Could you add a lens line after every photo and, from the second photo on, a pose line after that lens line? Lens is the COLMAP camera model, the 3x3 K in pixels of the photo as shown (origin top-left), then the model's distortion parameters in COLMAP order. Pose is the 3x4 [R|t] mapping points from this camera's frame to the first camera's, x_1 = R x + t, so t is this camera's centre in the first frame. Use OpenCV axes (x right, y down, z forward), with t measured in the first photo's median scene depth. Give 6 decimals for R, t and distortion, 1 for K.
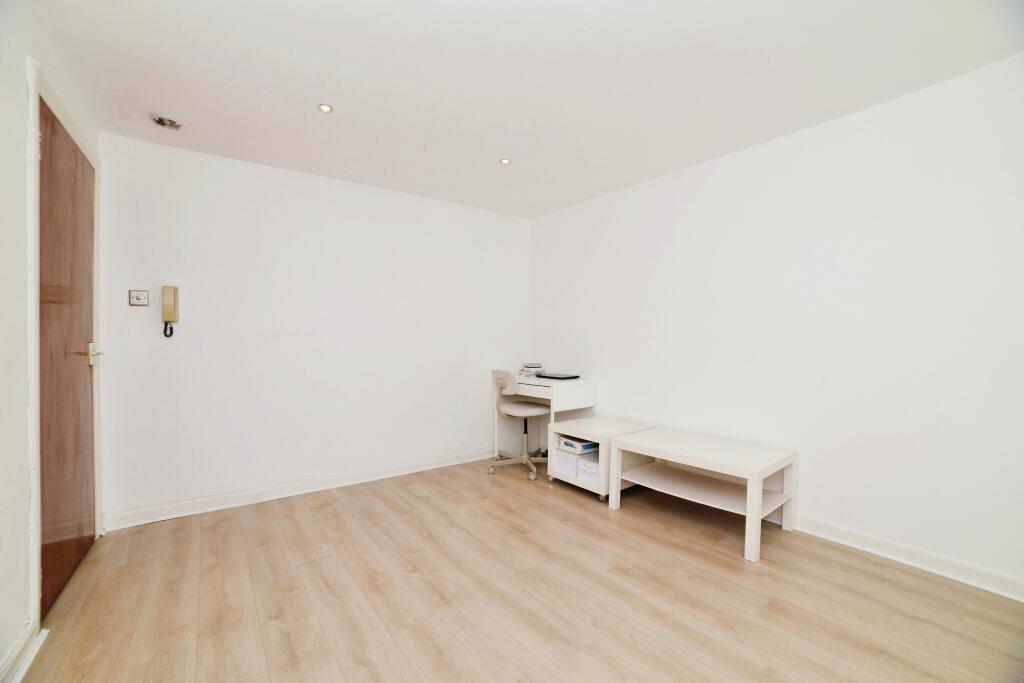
lens RADIAL K [[430.2, 0, 532.1], [0, 430.2, 340.3], [0, 0, 1]] dist [-0.001573, 0.000014]
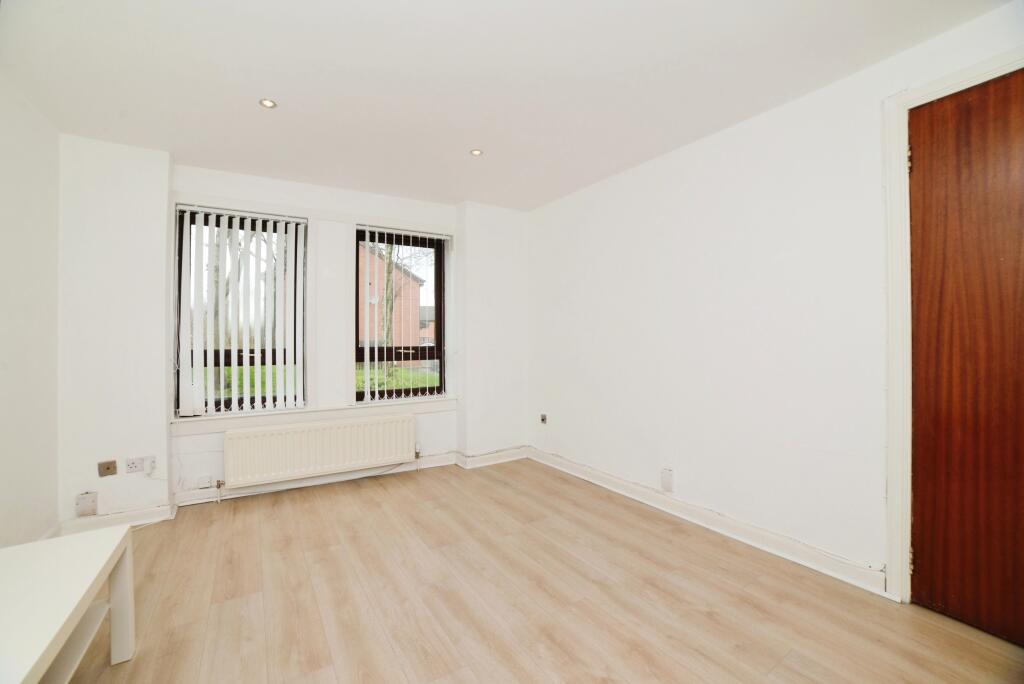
lens RADIAL K [[430.2, 0, 532.1], [0, 430.2, 340.8], [0, 0, 1]] dist [-0.001573, 0.000014]
pose [[-0.996788, 0.012285, 0.079140, -0.267574], [0.012494, 0.999920, 0.002145, -0.002155], [-0.079108, 0.003127, -0.996861, 2.026391]]
